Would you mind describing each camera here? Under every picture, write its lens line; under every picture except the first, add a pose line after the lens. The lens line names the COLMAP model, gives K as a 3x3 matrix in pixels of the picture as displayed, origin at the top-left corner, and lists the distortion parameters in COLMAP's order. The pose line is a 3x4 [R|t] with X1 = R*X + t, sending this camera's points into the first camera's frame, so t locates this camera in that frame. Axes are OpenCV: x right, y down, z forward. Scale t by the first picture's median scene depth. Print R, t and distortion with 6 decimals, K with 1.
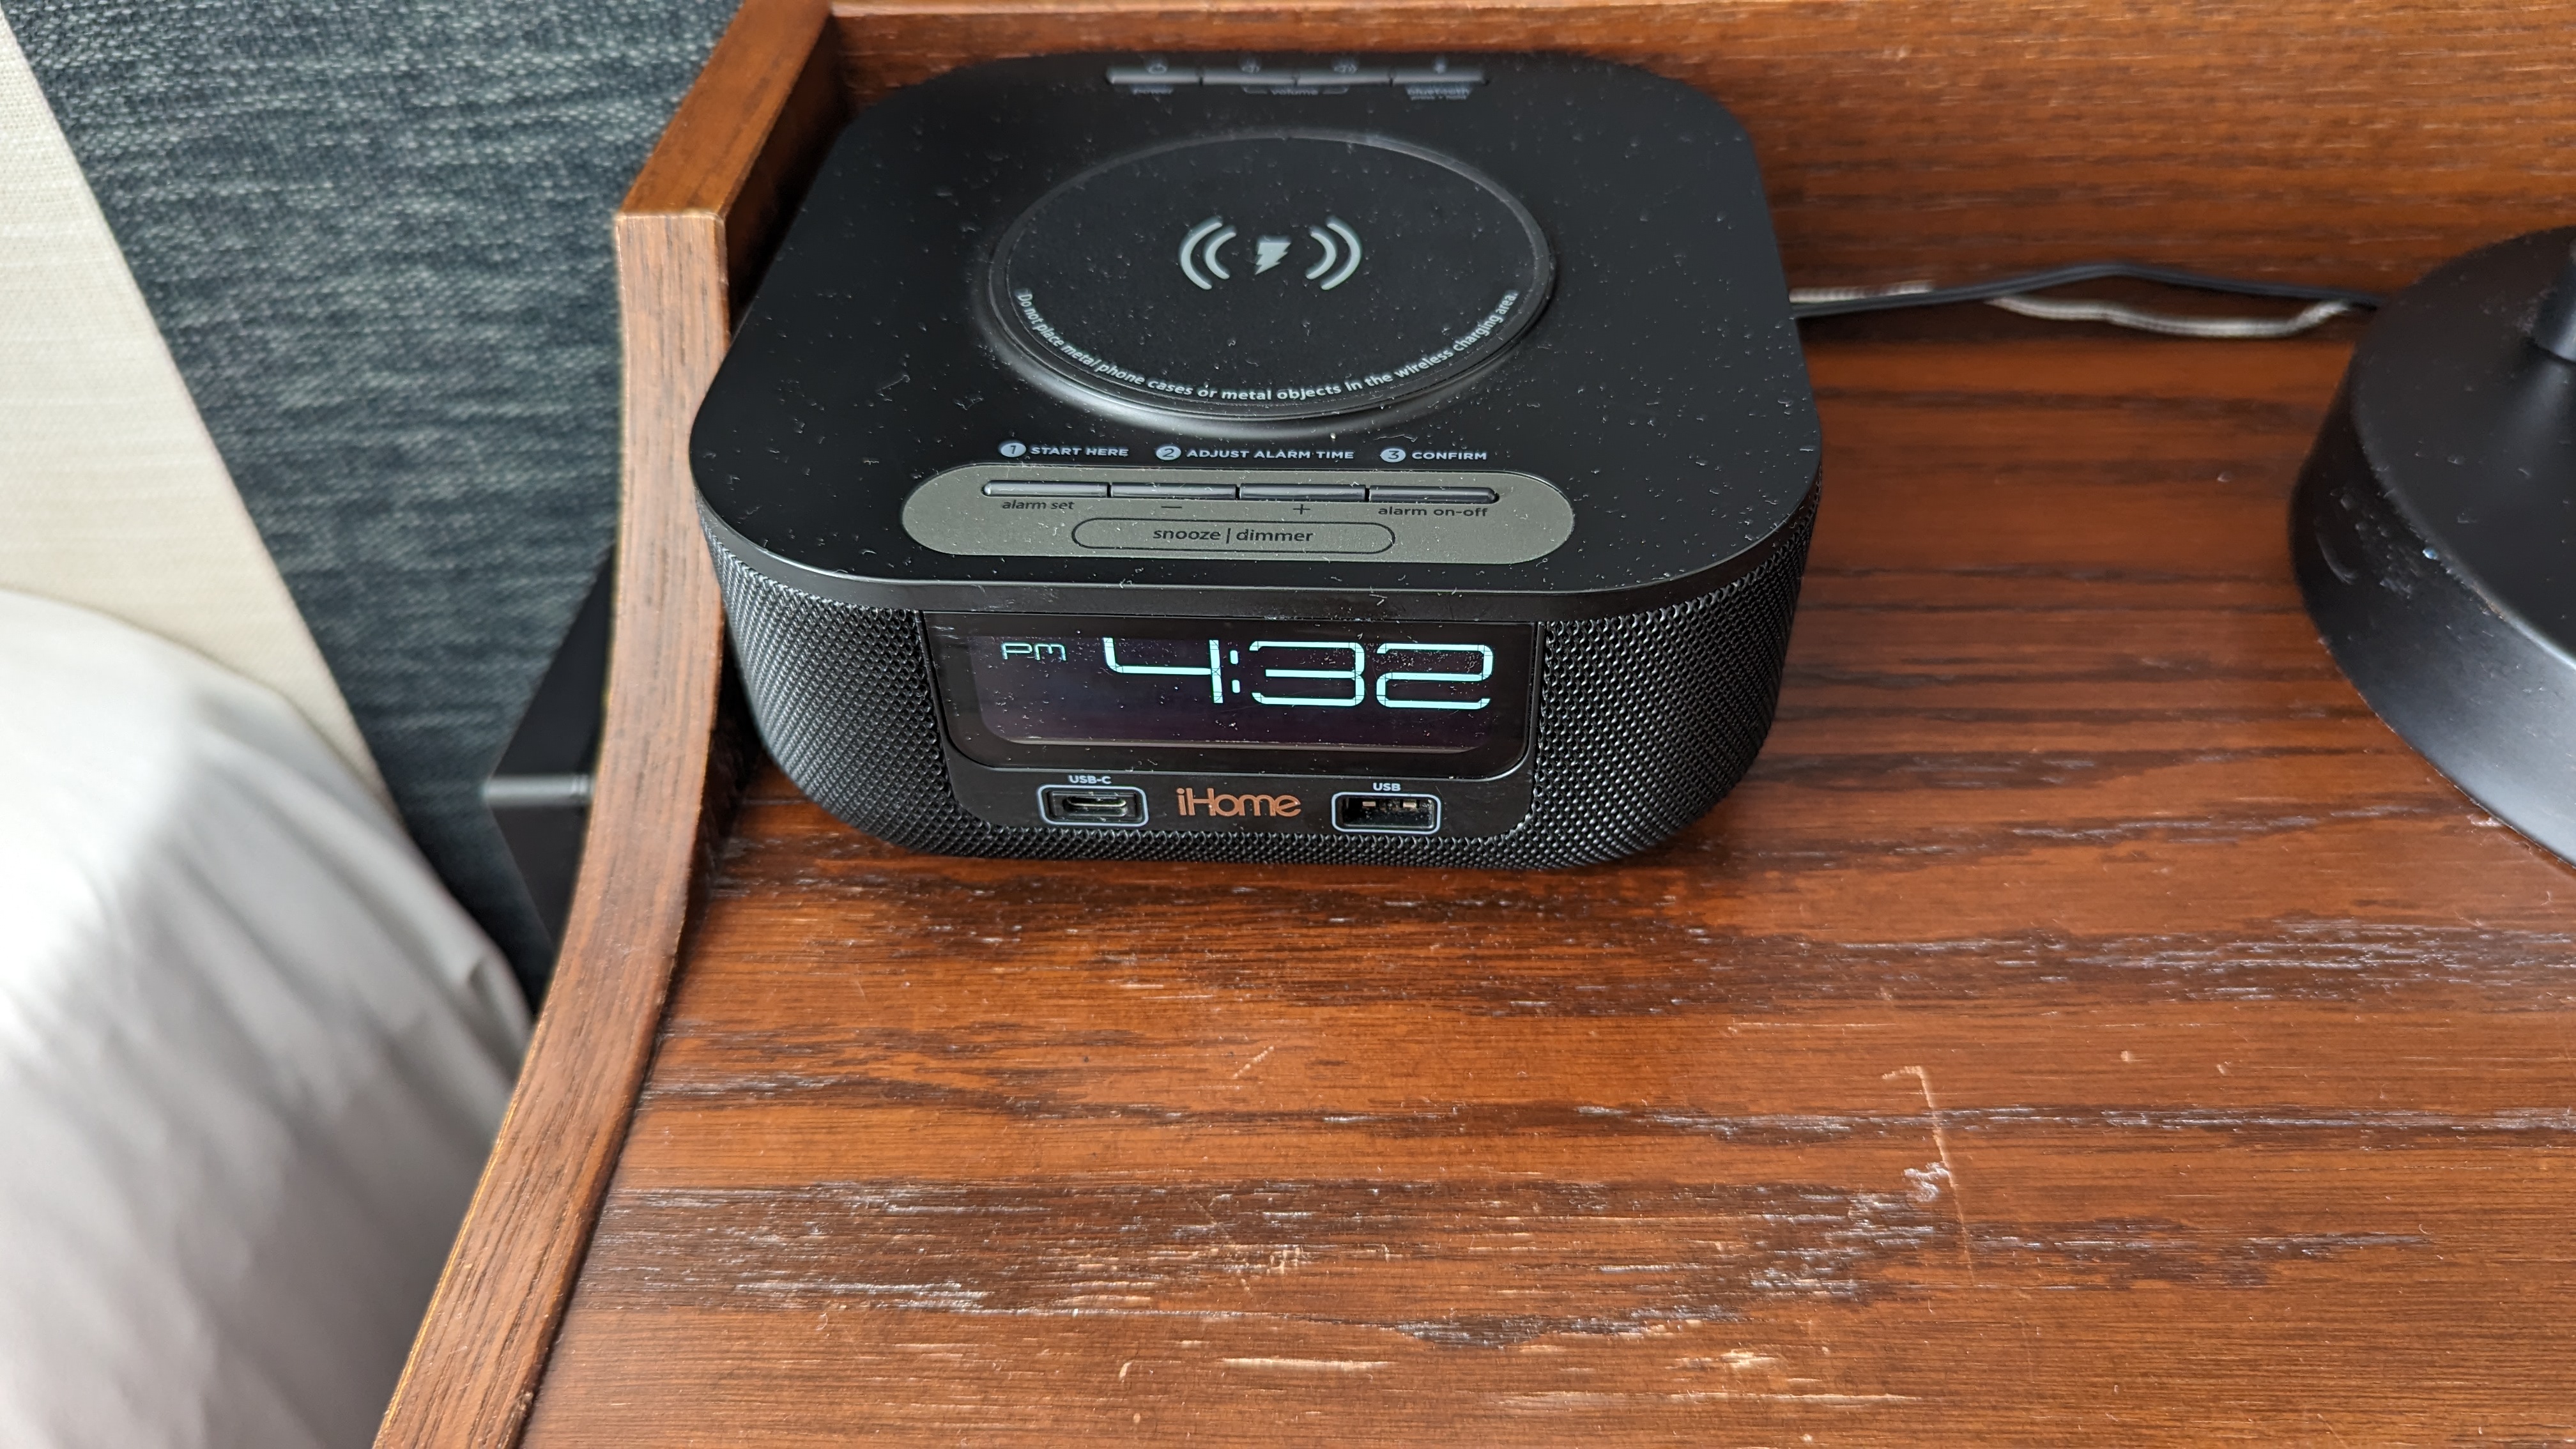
lens RADIAL K [[1824.1, 0, 1298.9], [0, 1824.1, 739.6], [0, 0, 1]] dist [0.037890, -0.027144]
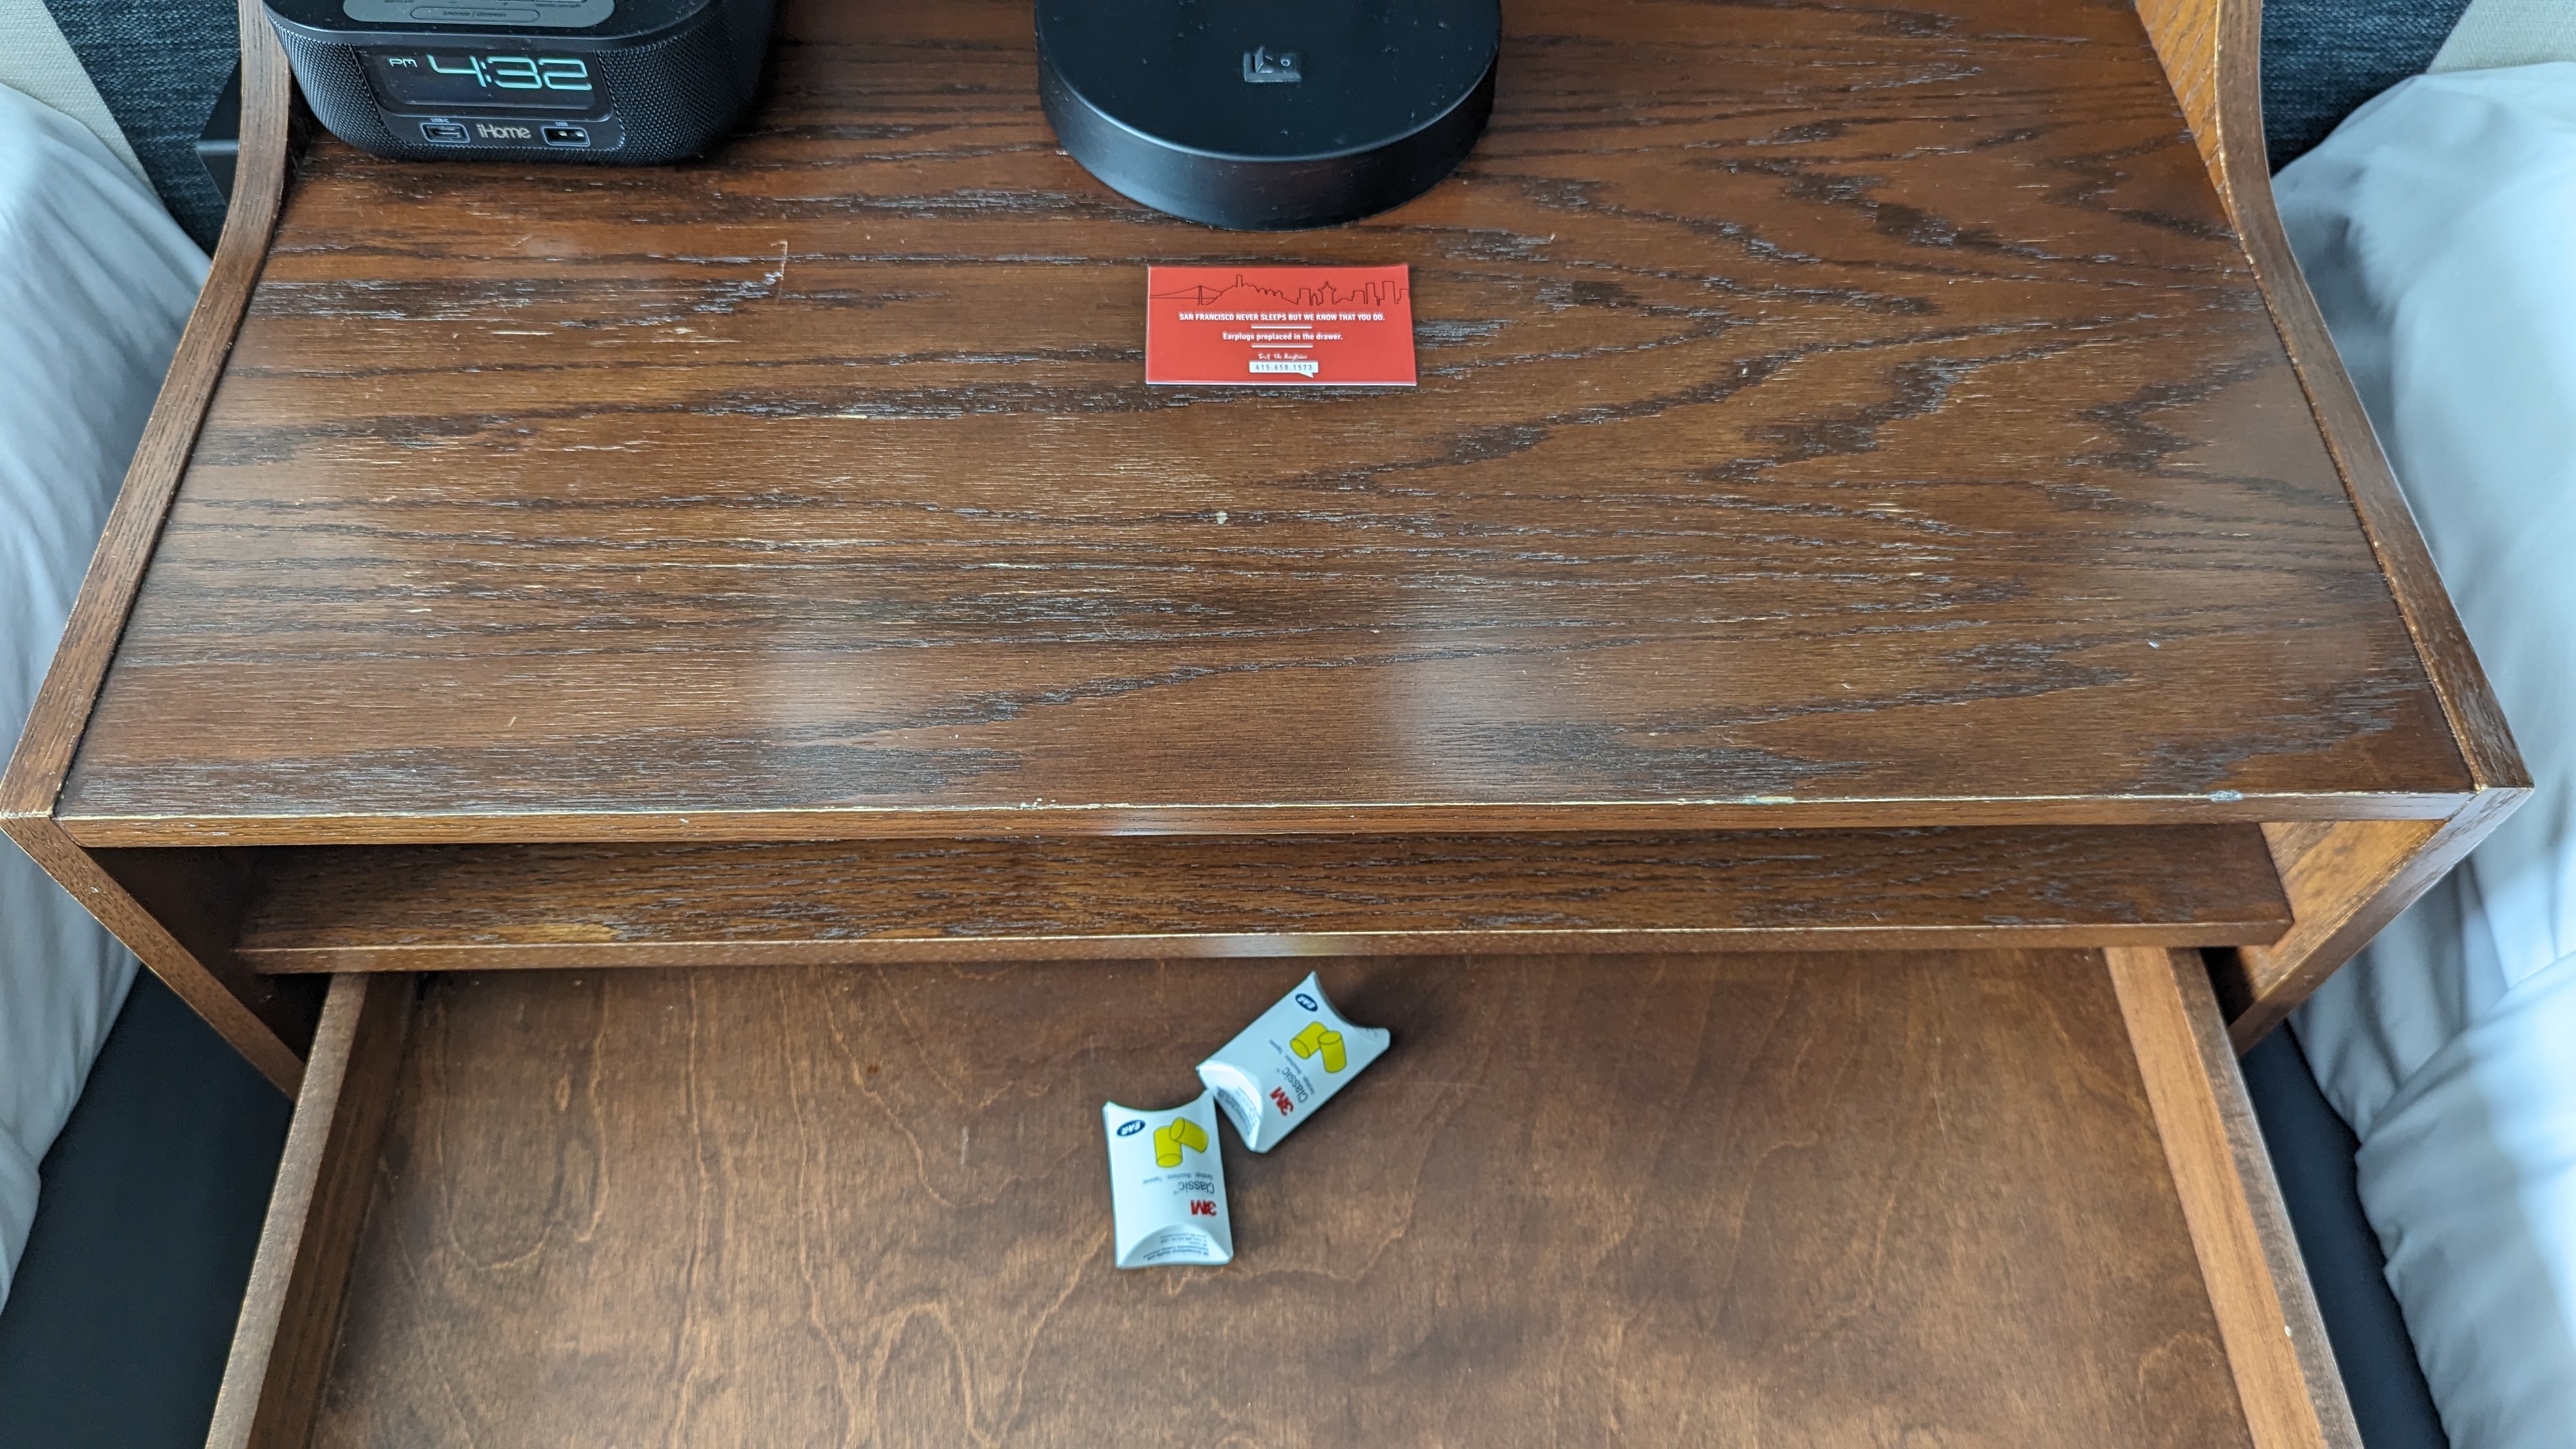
lens RADIAL K [[1824.1, 0, 1265.2], [0, 1824.1, 720.7], [0, 0, 1]] dist [0.037890, -0.027144]
pose [[0.997688, -0.016851, 0.065836, 0.791601], [0.001629, 0.974422, 0.224718, 0.246658], [-0.067939, -0.224091, 0.972197, -1.620229]]
